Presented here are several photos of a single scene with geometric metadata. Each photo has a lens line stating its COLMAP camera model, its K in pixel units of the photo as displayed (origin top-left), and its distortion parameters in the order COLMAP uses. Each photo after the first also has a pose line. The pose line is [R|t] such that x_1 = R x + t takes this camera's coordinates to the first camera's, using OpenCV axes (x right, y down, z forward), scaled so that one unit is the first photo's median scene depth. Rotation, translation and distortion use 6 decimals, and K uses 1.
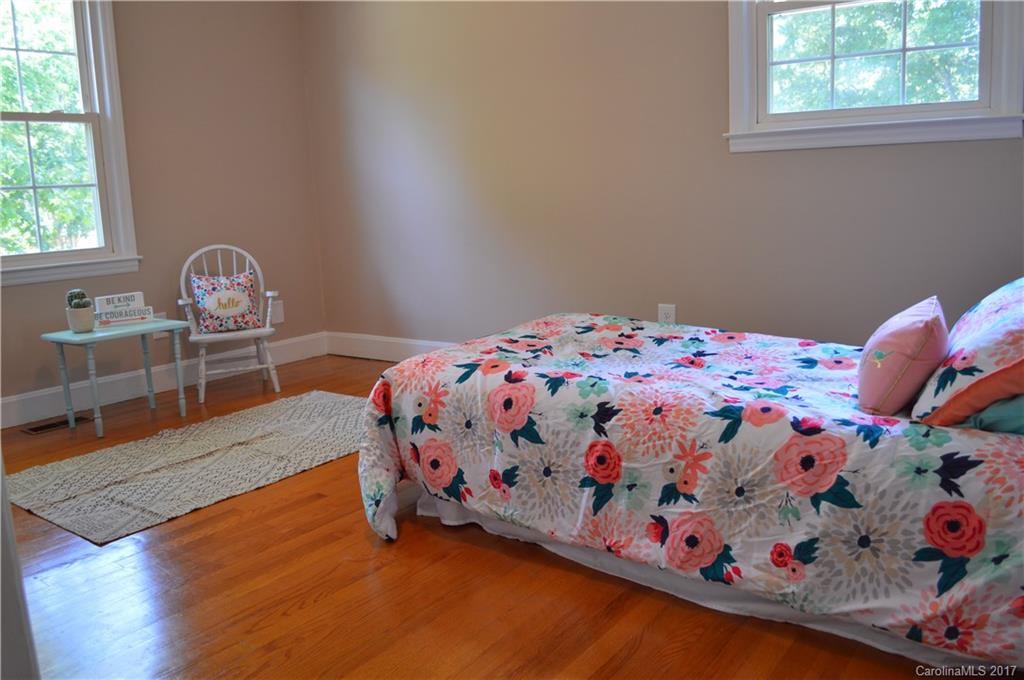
lens RADIAL K [[821.2, 0, 512.0], [0, 821.2, 340.0], [0, 0, 1]] dist [-0.086248, 0.003976]
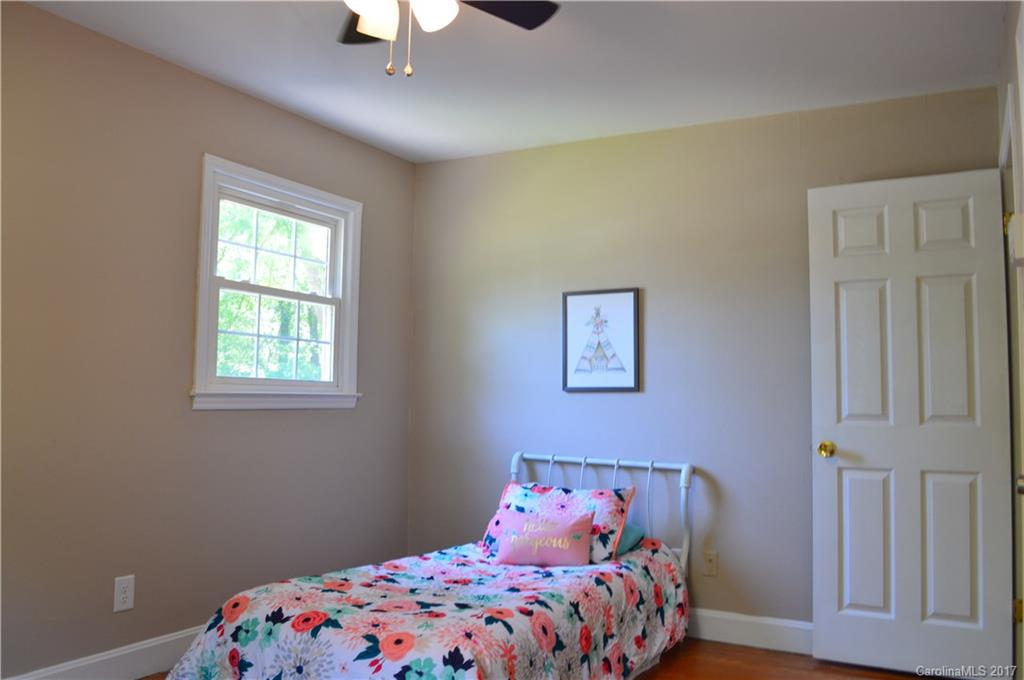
lens RADIAL K [[821.2, 0, 512.0], [0, 821.2, 340.0], [0, 0, 1]] dist [-0.086248, 0.003976]
pose [[-0.153209, 0.107737, 0.982303, -1.260075], [0.167032, 0.982560, -0.081713, -0.262404], [-0.973975, 0.151557, -0.168532, 1.204946]]
